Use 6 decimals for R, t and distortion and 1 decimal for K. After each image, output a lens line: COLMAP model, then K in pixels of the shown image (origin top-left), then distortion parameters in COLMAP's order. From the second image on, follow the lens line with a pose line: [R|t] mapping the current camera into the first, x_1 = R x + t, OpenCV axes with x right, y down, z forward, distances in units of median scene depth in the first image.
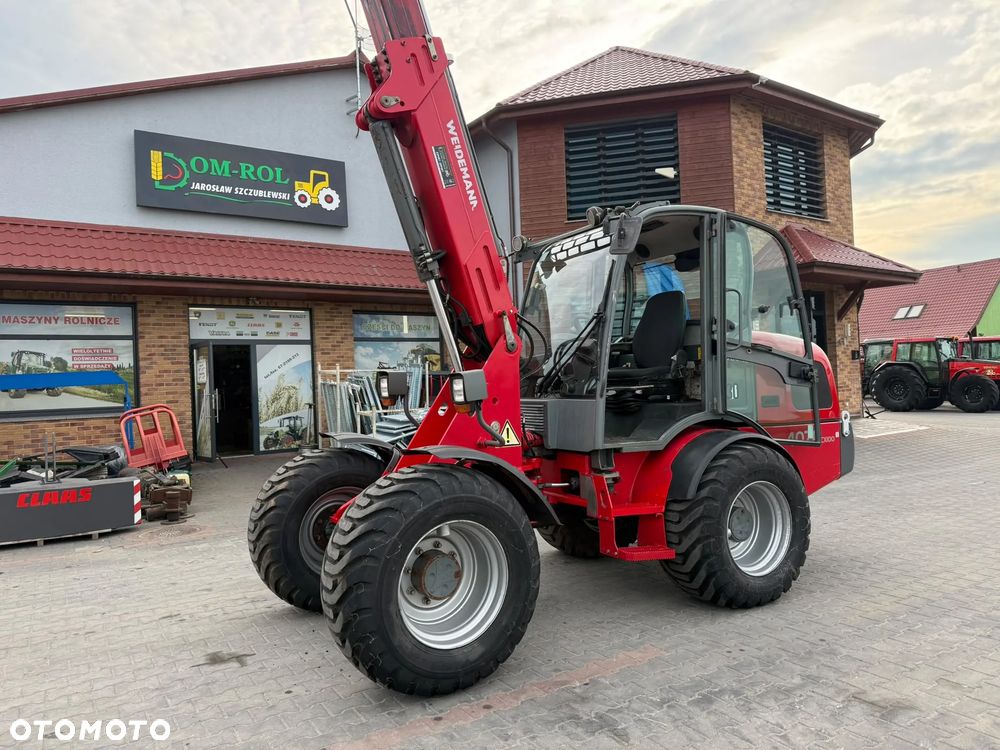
lens RADIAL K [[708.6, 0, 498.2], [0, 708.6, 376.0], [0, 0, 1]] dist [0.024115, -0.034425]
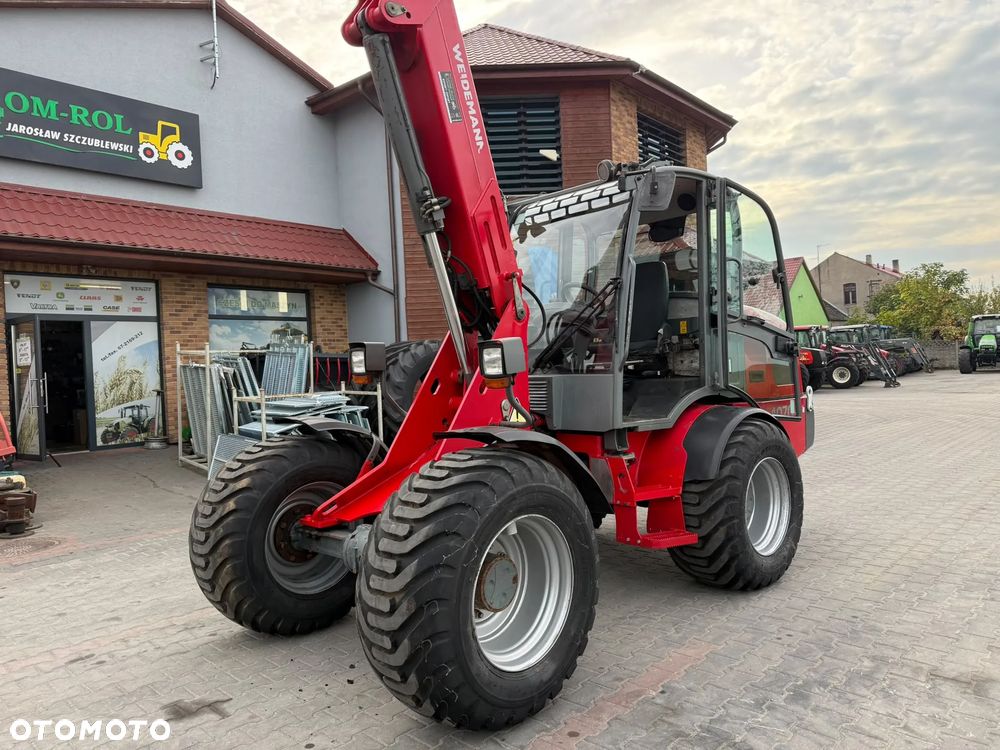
lens RADIAL K [[708.6, 0, 505.5], [0, 708.6, 373.6], [0, 0, 1]] dist [0.024115, -0.034425]
pose [[0.968476, -0.003747, 0.249081, -0.107587], [0.000169, 0.999897, 0.014384, 0.009705], [-0.249109, -0.013888, 0.968376, 0.075992]]
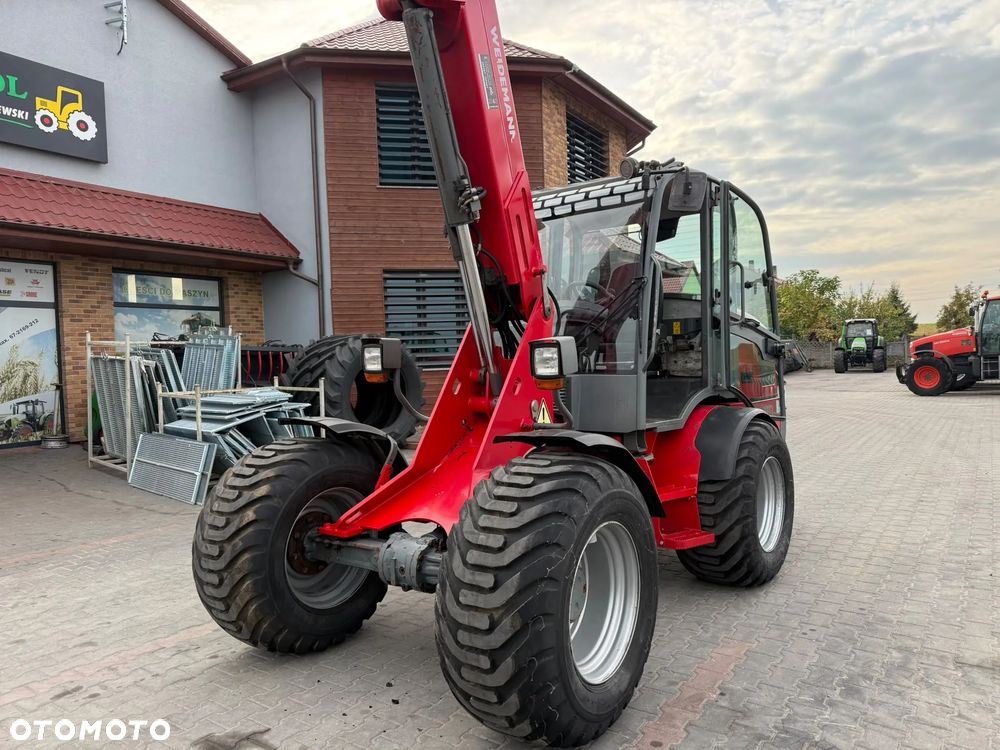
lens RADIAL K [[708.6, 0, 505.2], [0, 708.6, 378.2], [0, 0, 1]] dist [0.024115, -0.034425]
pose [[0.919494, 0.000872, 0.393104, -0.179246], [-0.012581, 0.999550, 0.027213, 0.007702], [-0.392903, -0.029968, 0.919091, 0.116199]]
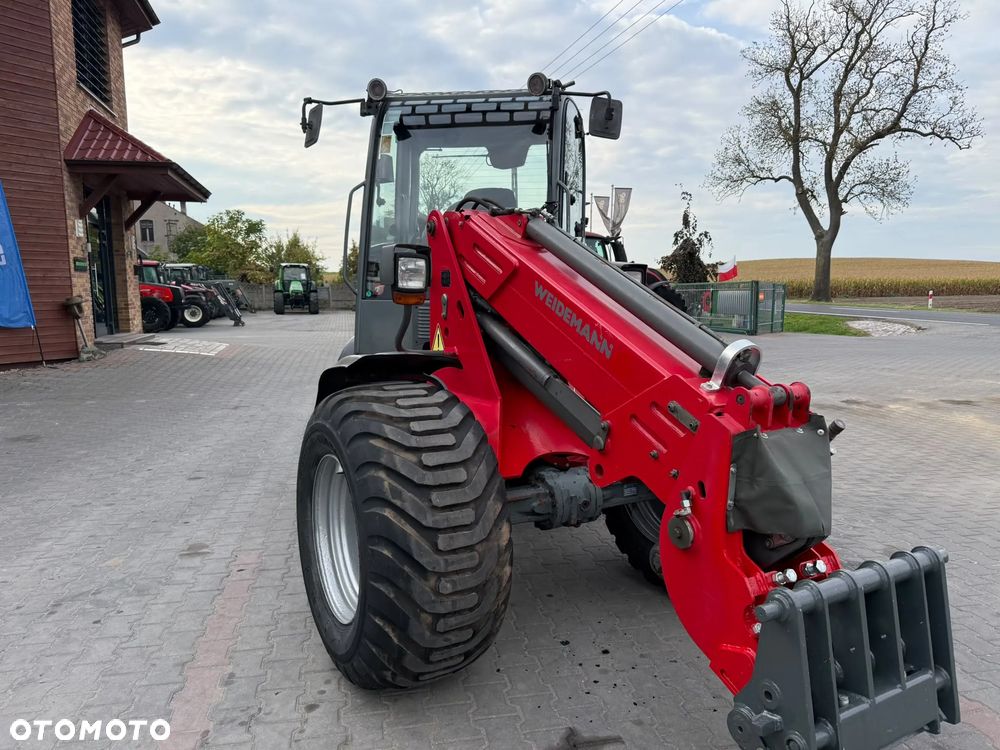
lens RADIAL K [[708.6, 0, 499.9], [0, 708.6, 397.8], [0, 0, 1]] dist [0.024115, -0.034425]
pose [[0.344248, -0.099587, 0.933582, -0.385243], [-0.028847, 0.992767, 0.116537, 0.026073], [-0.938436, -0.067049, 0.338885, 0.385857]]
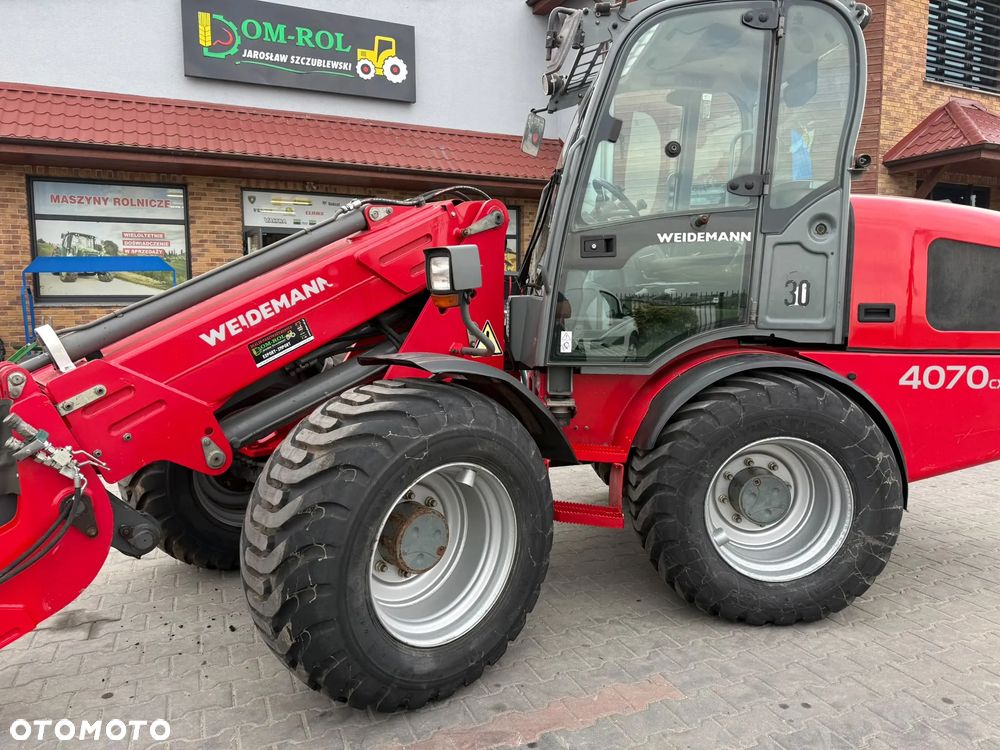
lens RADIAL K [[708.6, 0, 498.3], [0, 708.6, 370.9], [0, 0, 1]] dist [0.024115, -0.034425]
pose [[0.987189, 0.053250, -0.150405, 0.064910], [-0.034383, 0.991515, 0.125363, 0.011663], [0.155805, -0.118586, 0.980644, 0.160728]]
